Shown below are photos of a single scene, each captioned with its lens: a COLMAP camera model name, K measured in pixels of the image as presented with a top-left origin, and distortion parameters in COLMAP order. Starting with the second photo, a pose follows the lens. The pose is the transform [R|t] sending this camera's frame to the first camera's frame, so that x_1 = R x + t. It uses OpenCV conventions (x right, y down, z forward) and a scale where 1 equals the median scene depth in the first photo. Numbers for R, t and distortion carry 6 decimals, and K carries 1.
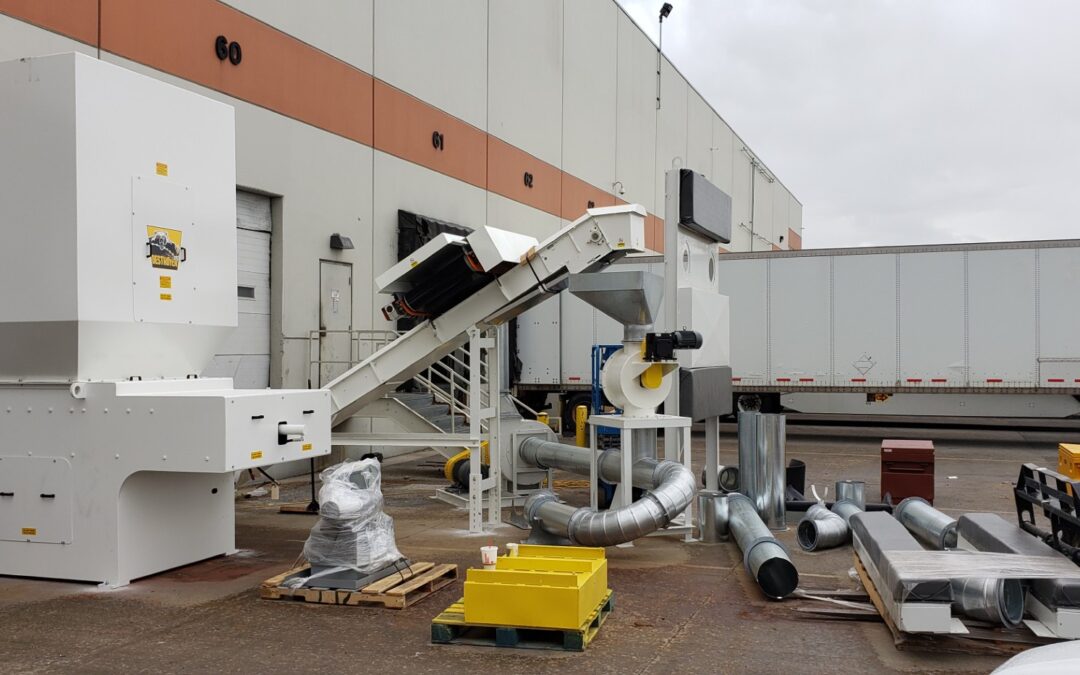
lens RADIAL K [[1040.4, 0, 510.9], [0, 1040.4, 341.1], [0, 0, 1]] dist [0.151428, -0.406296]
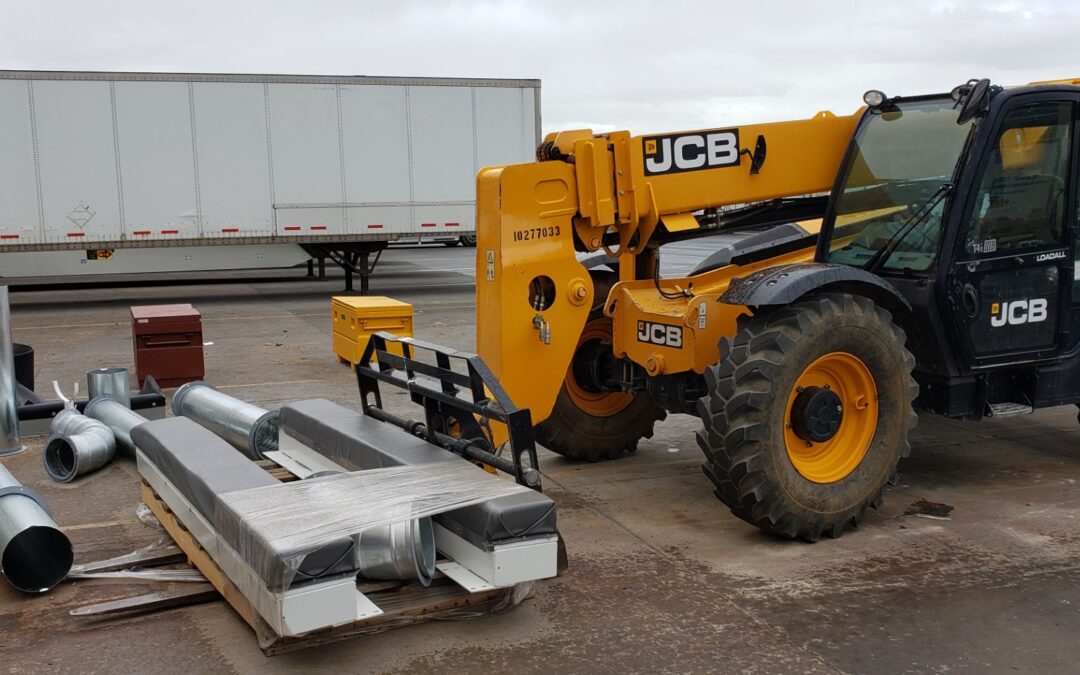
lens RADIAL K [[1040.4, 0, 510.9], [0, 1040.4, 341.1], [0, 0, 1]] dist [0.151428, -0.406296]
pose [[0.743817, -0.100193, 0.660831, 0.055013], [0.009556, 0.990194, 0.139373, 0.015909], [-0.668315, -0.097353, 0.737480, 0.309964]]
